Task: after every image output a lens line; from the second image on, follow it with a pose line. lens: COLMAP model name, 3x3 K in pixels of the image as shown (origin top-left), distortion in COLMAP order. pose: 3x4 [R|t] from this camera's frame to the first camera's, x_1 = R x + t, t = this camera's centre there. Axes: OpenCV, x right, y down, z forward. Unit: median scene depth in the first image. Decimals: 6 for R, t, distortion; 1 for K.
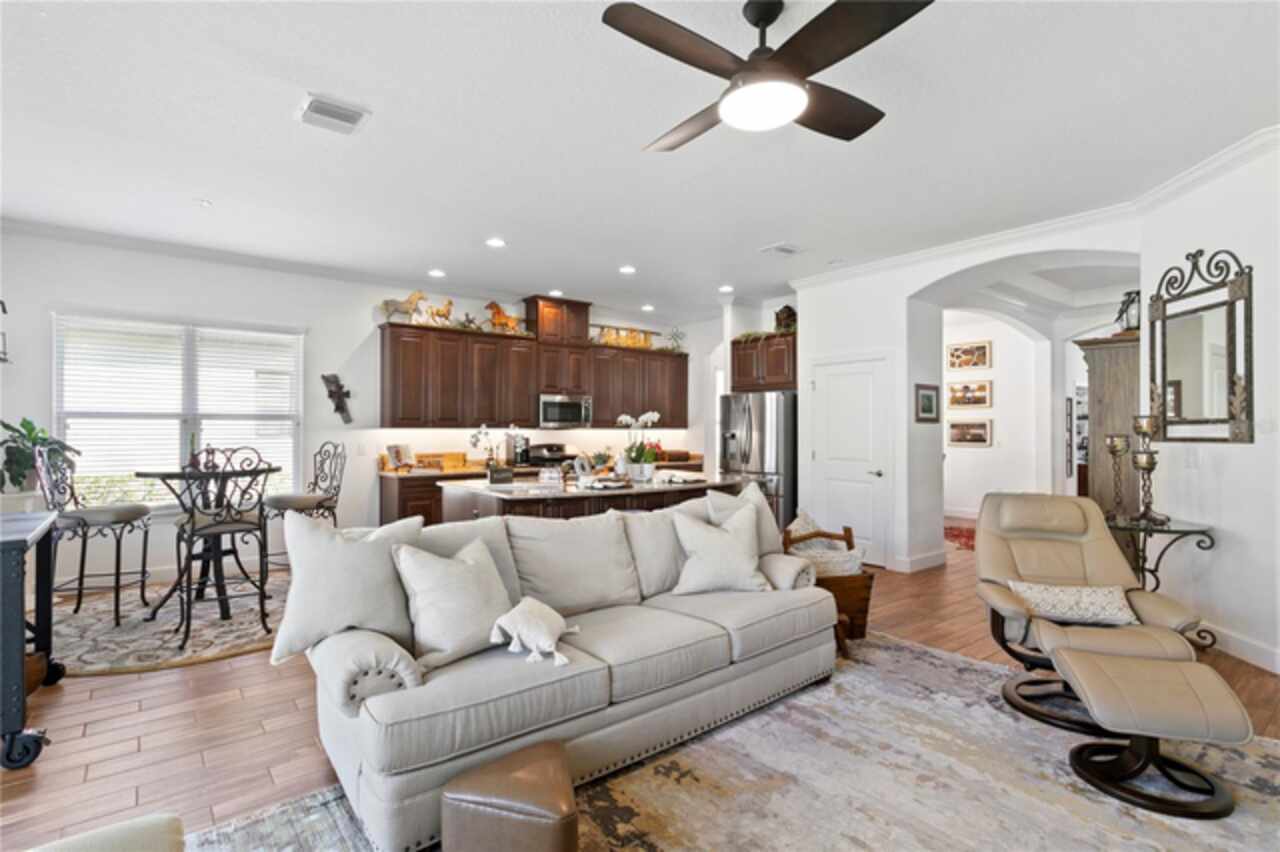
lens RADIAL K [[606.1, 0, 629.6], [0, 606.1, 426.7], [0, 0, 1]] dist [0.006553, 0.000871]
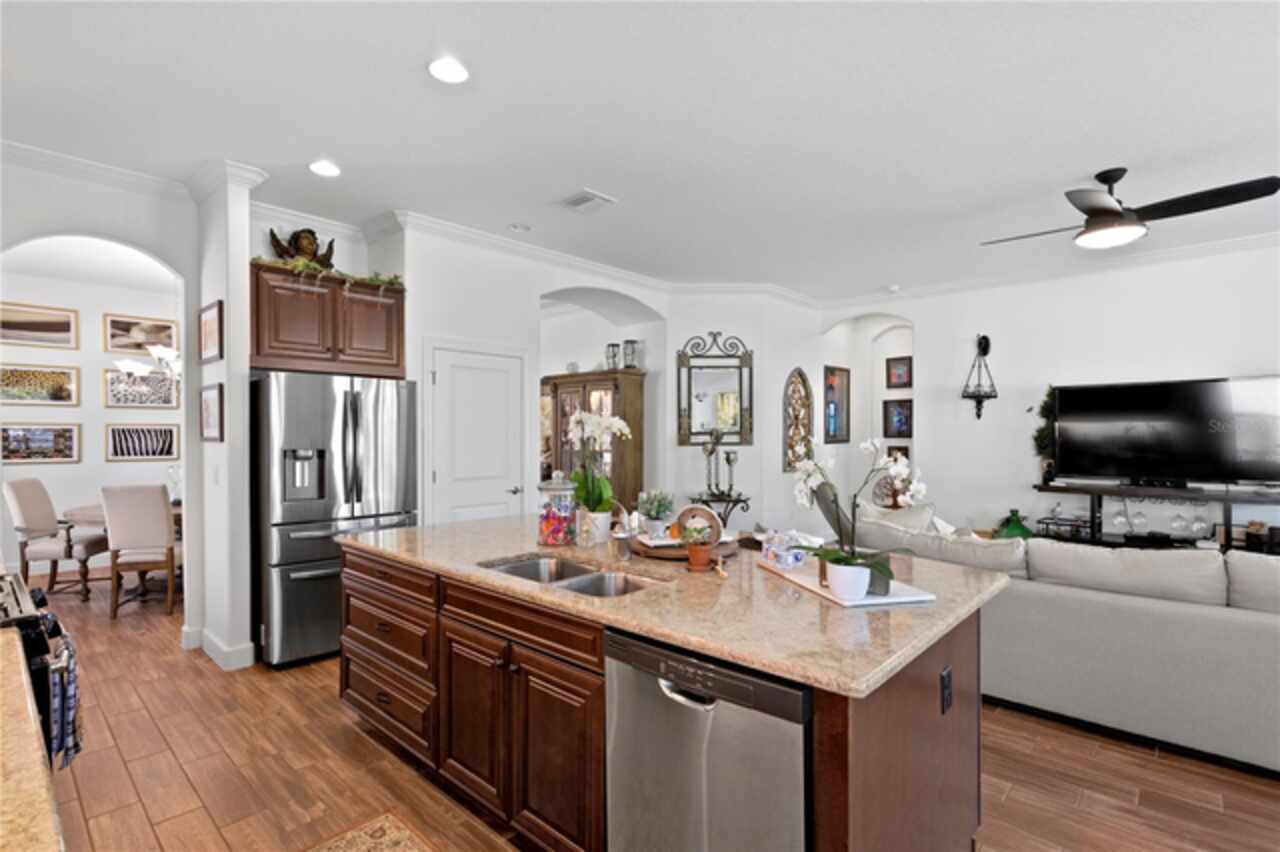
lens RADIAL K [[606.1, 0, 631.0], [0, 606.1, 438.7], [0, 0, 1]] dist [0.006553, 0.000871]
pose [[-0.153153, -0.007312, 0.988175, -0.656691], [-0.006002, 0.999961, 0.006469, -0.002036], [-0.988184, -0.004940, -0.153191, 1.410345]]
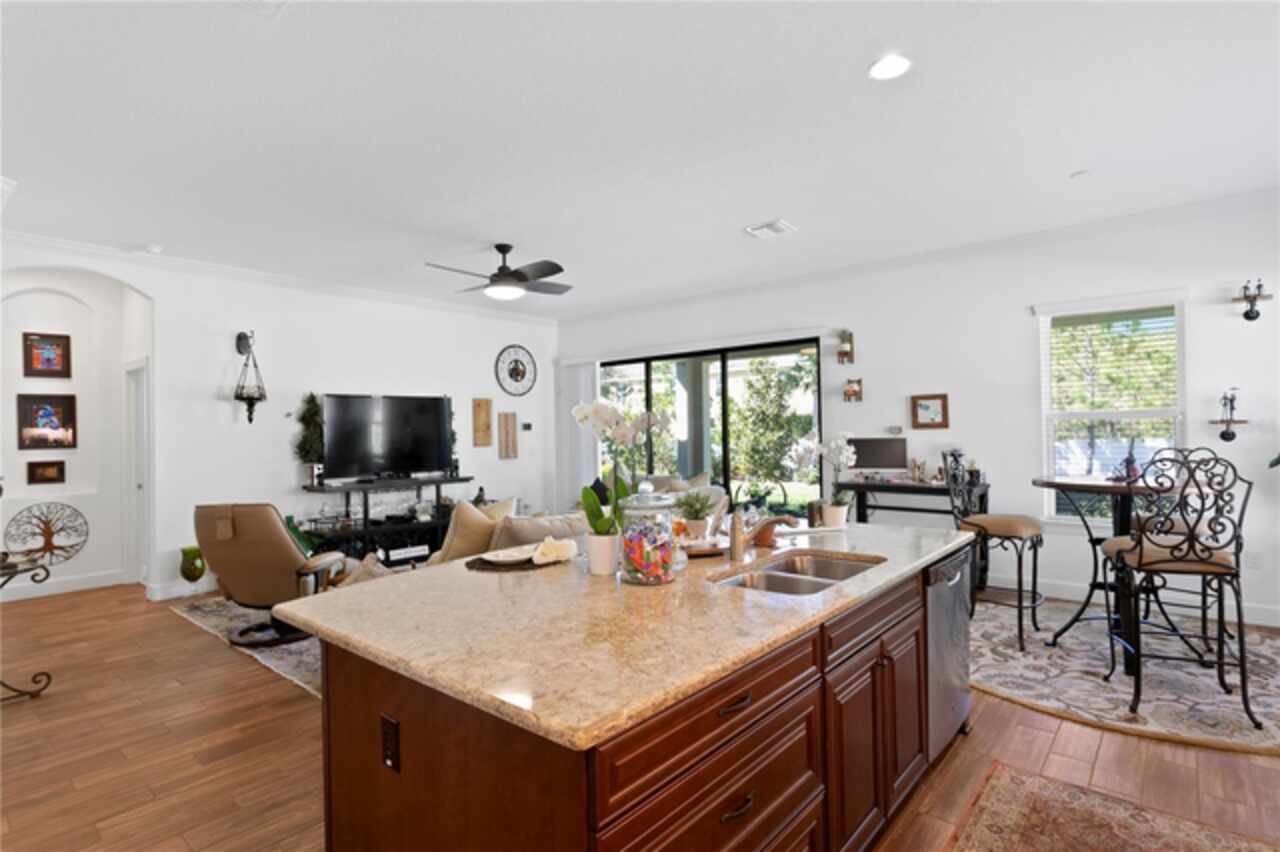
lens RADIAL K [[633.7, 0, 624.2], [0, 633.7, 422.3], [0, 0, 1]] dist [-0.005098, -0.000525]
pose [[-0.980330, 0.013958, -0.196873, 0.153073], [0.018280, 0.999630, -0.020153, -0.004615], [0.196518, -0.023355, -0.980222, 1.890027]]
